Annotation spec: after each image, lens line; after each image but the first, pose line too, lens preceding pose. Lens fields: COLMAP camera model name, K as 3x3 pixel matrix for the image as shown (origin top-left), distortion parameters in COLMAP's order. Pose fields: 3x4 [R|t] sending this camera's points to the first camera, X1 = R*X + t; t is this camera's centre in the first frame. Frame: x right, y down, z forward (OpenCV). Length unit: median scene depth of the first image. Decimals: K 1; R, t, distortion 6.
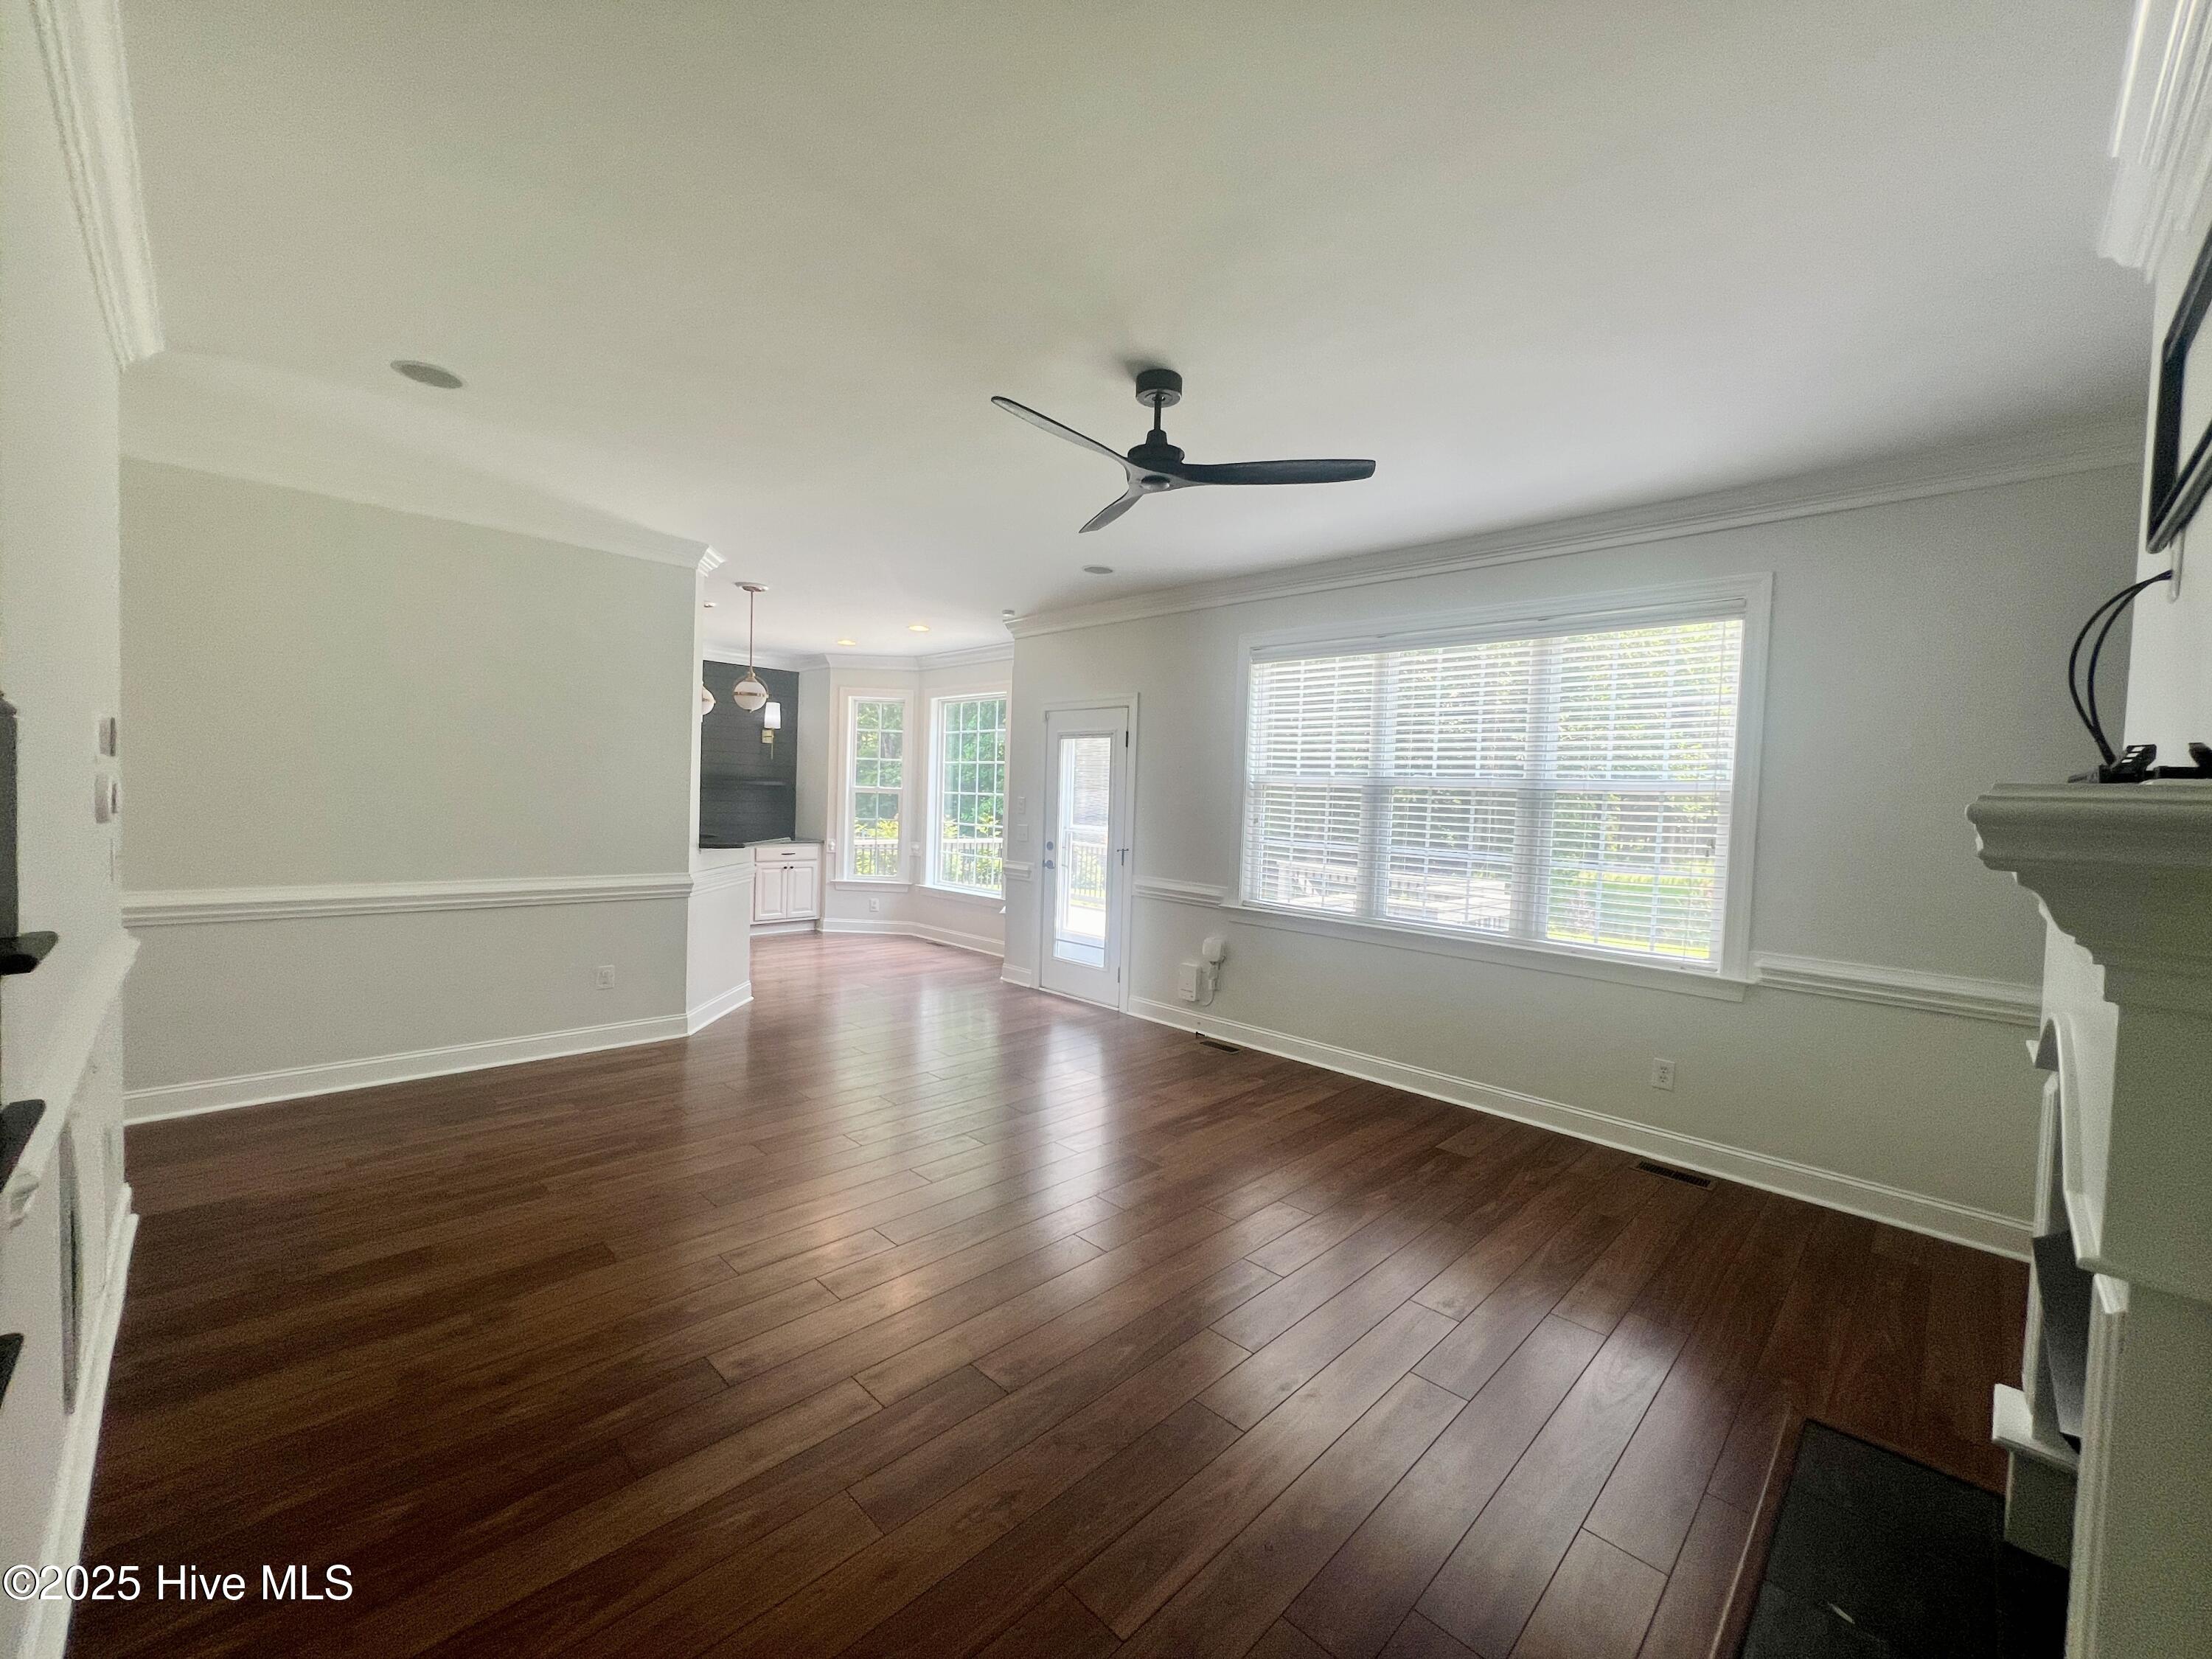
lens RADIAL K [[874.7, 0, 1106.0], [0, 874.7, 829.5], [0, 0, 1]] dist [-0.031512, -0.000072]
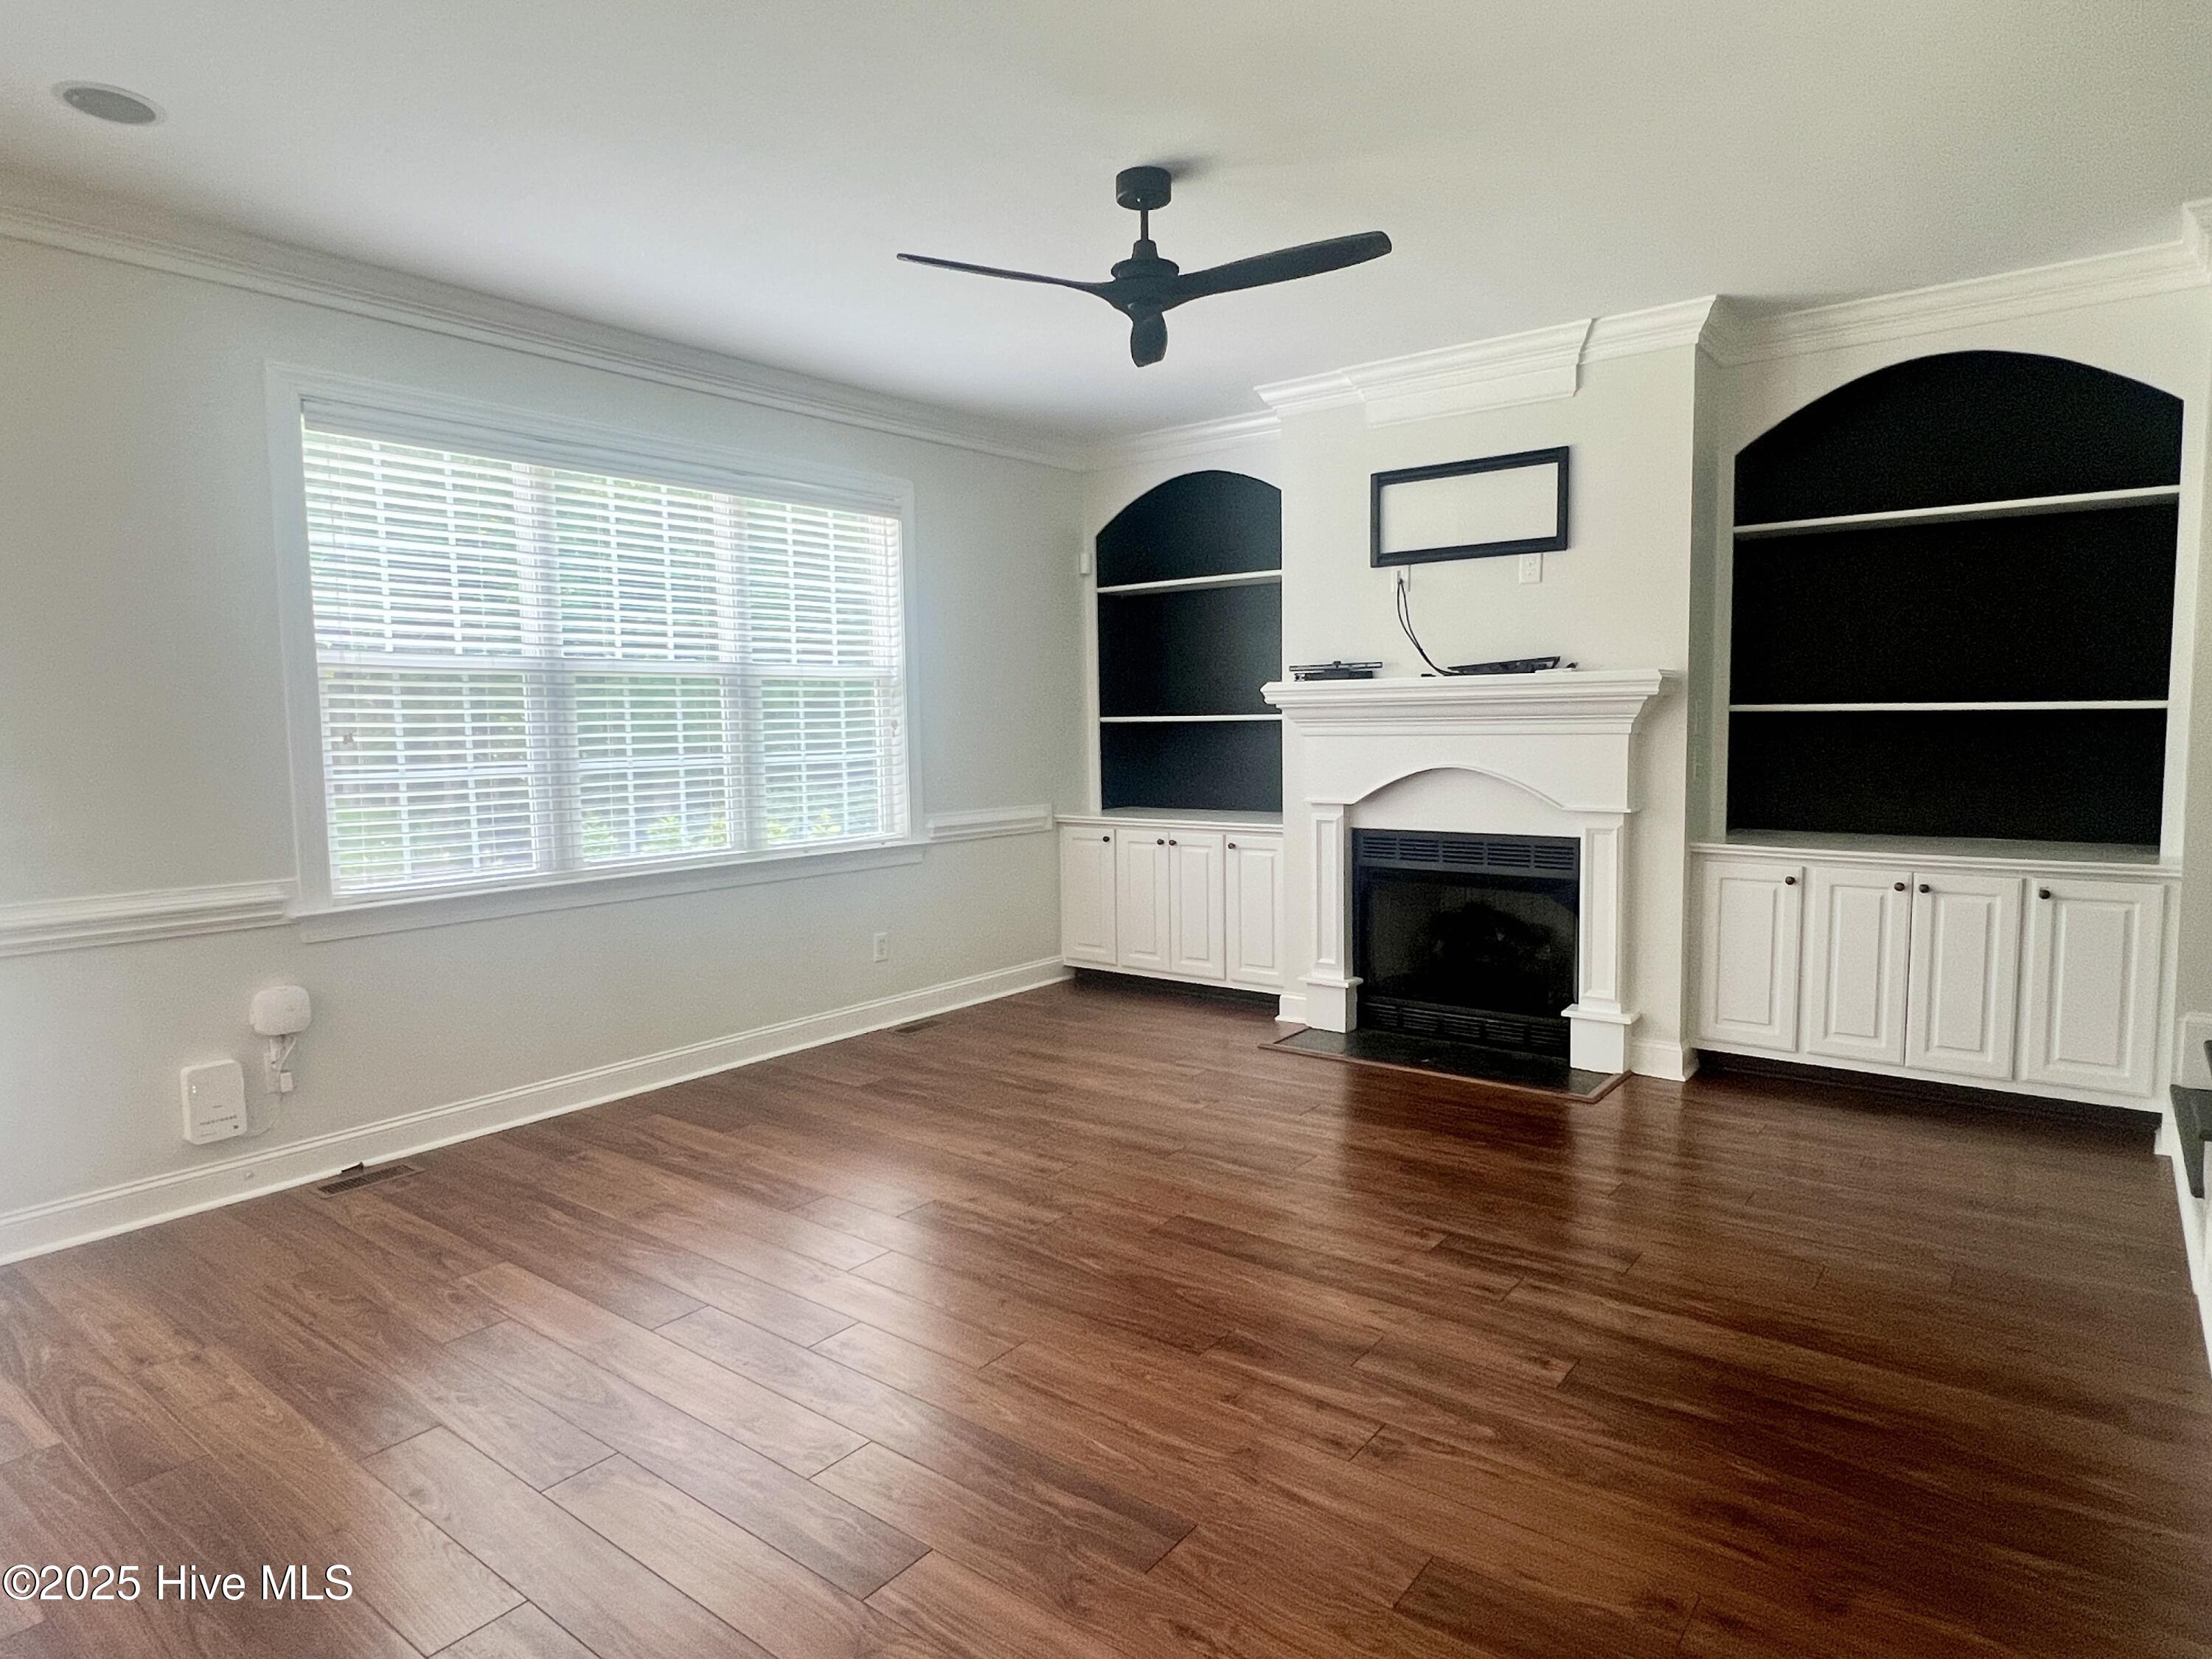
lens RADIAL K [[1278.3, 0, 1106.0], [0, 1278.3, 829.5], [0, 0, 1]] dist [0.004568, -0.001943]
pose [[-0.127947, -0.135808, 0.982439, -0.815822], [0.033784, 0.989408, 0.141172, -0.062331], [-0.991205, 0.051254, -0.122003, 0.814518]]
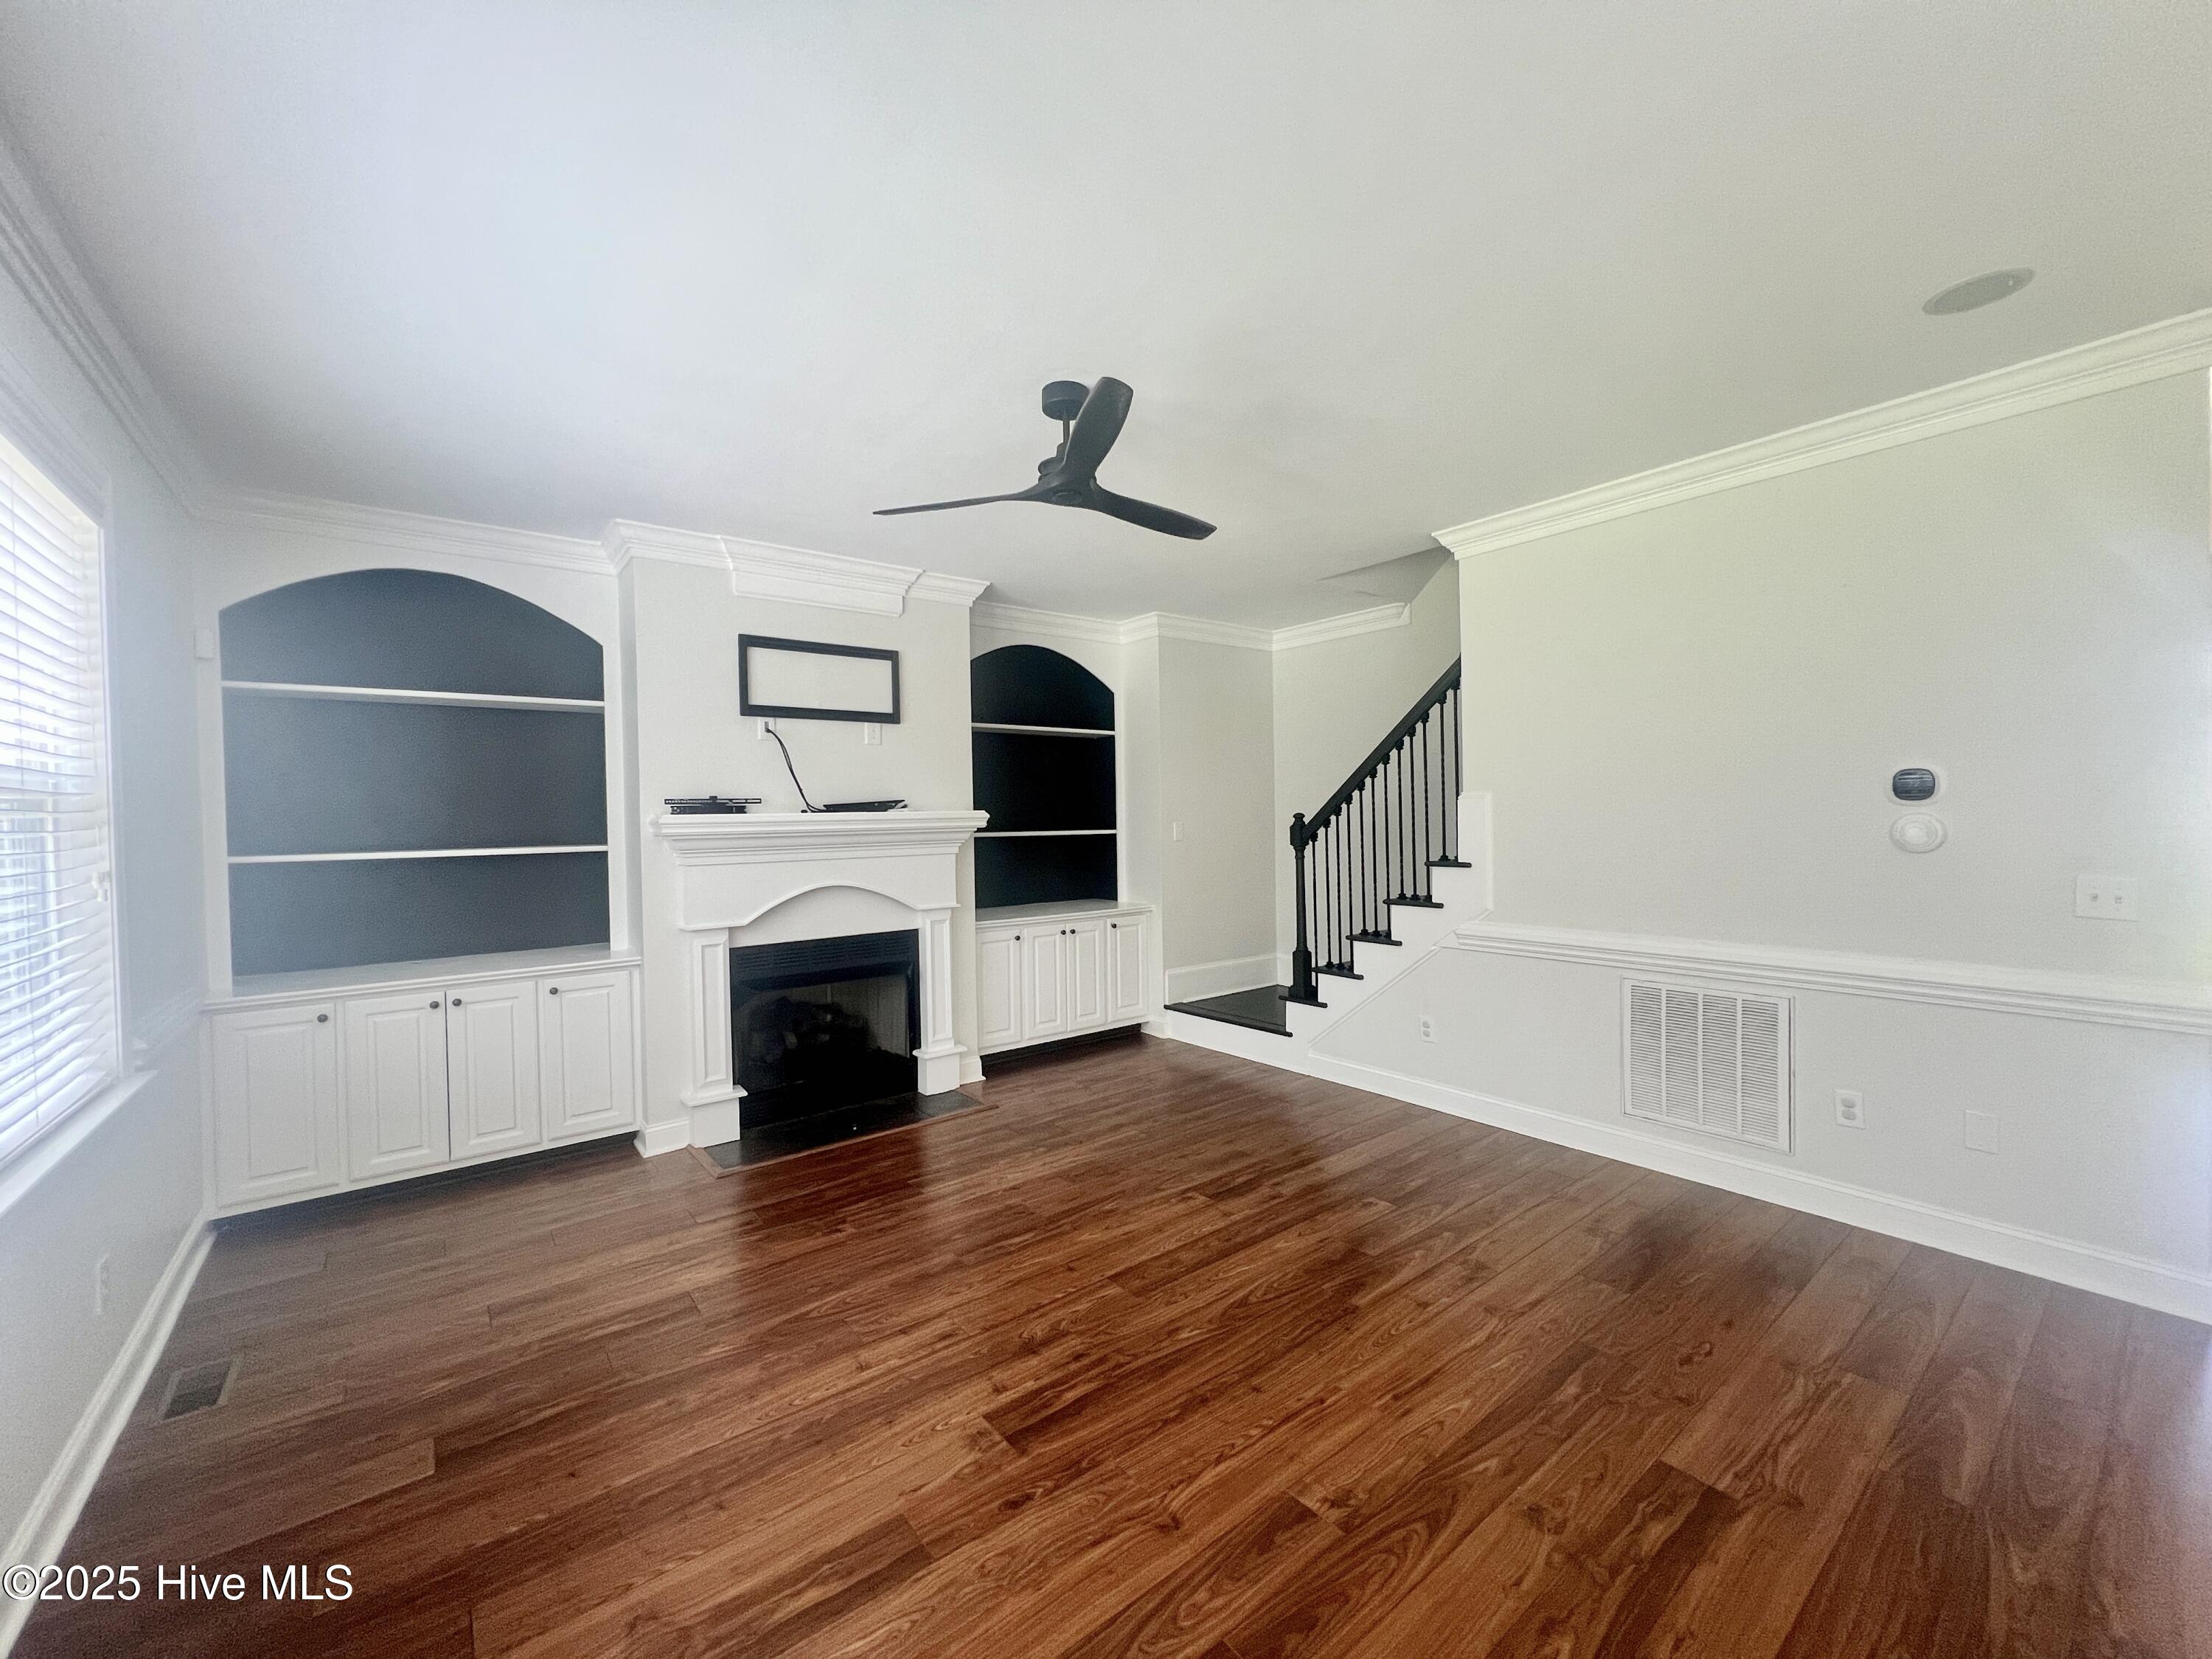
lens RADIAL K [[885.1, 0, 1106.0], [0, 885.1, 829.5], [0, 0, 1]] dist [-0.000902, -0.000121]
pose [[-0.992668, -0.035761, 0.115461, -0.074020], [-0.030428, 0.998402, 0.047626, -0.063493], [-0.116980, 0.043763, -0.992170, 1.343648]]
